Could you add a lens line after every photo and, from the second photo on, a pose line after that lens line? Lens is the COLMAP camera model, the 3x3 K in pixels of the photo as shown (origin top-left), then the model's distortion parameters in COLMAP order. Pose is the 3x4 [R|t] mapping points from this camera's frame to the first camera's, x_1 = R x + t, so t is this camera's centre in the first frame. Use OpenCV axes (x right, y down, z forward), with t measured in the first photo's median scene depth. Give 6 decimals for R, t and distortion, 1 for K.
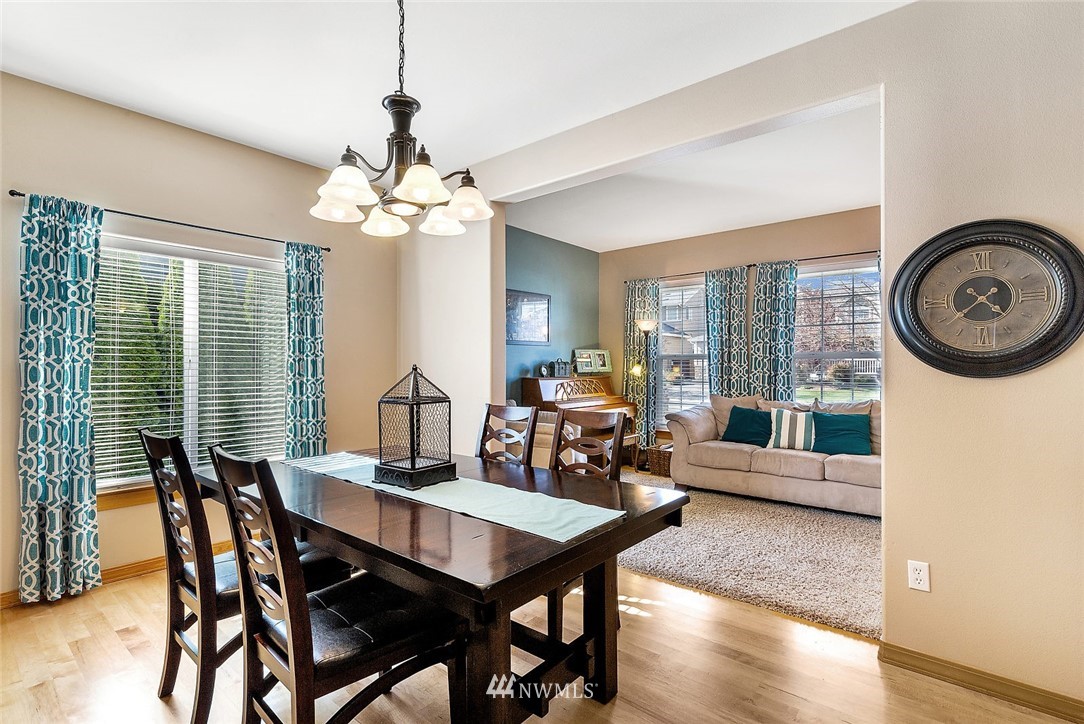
lens RADIAL K [[502.8, 0, 542.3], [0, 502.8, 369.4], [0, 0, 1]] dist [-0.002855, -0.000327]
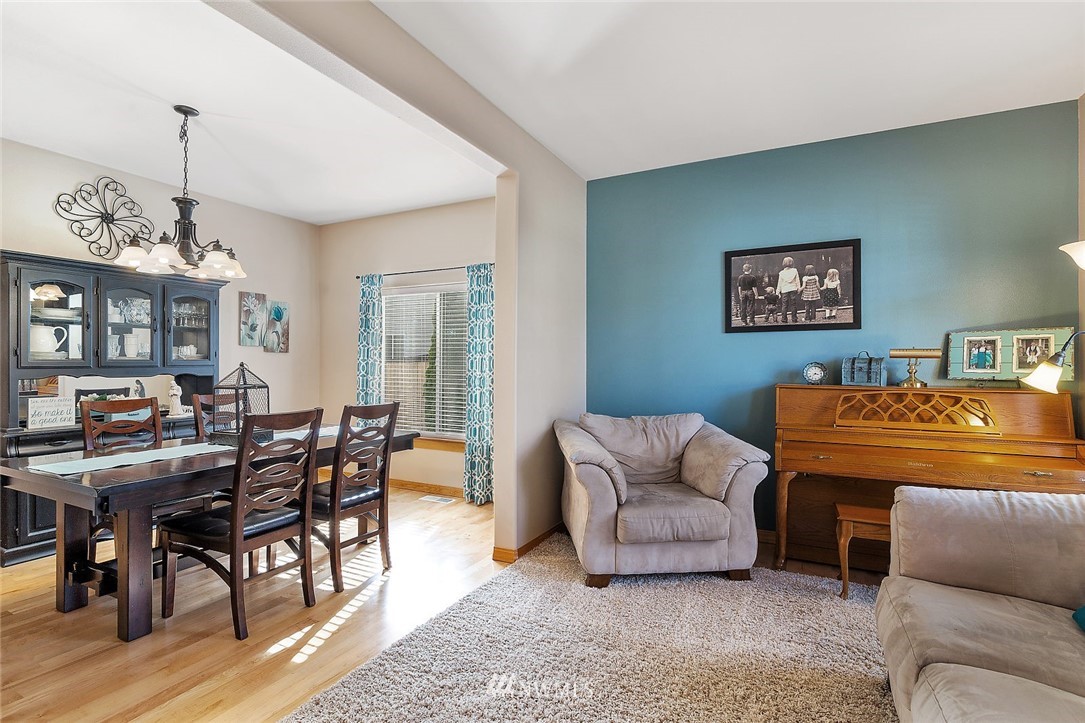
lens RADIAL K [[524.2, 0, 542.1], [0, 524.2, 357.8], [0, 0, 1]] dist [0.000463, 0.000100]
pose [[0.228114, -0.005628, -0.973618, 0.670862], [-0.009567, 0.999922, -0.008021, -0.009302], [0.973587, 0.011145, 0.228043, 0.706716]]
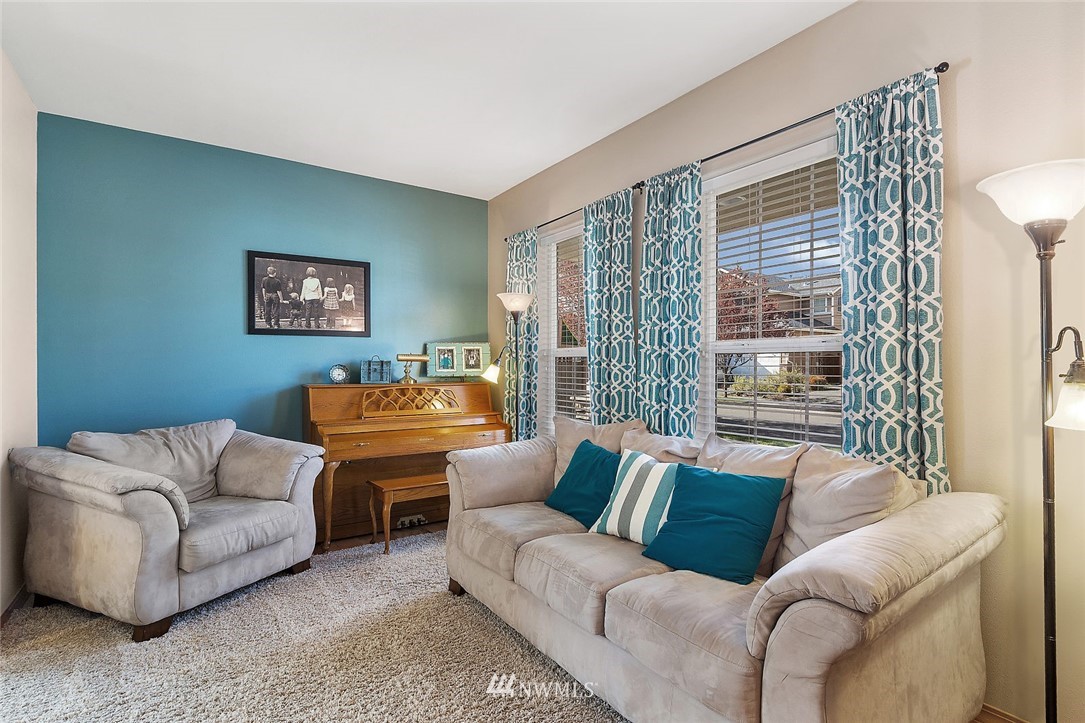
lens RADIAL K [[529.4, 0, 545.5], [0, 529.4, 366.3], [0, 0, 1]] dist [-0.000243, -0.000432]
pose [[0.963630, 0.001116, -0.267239, 0.580336], [-0.002984, 0.999974, -0.006583, -0.005050], [0.267224, 0.007141, 0.963608, 0.509563]]
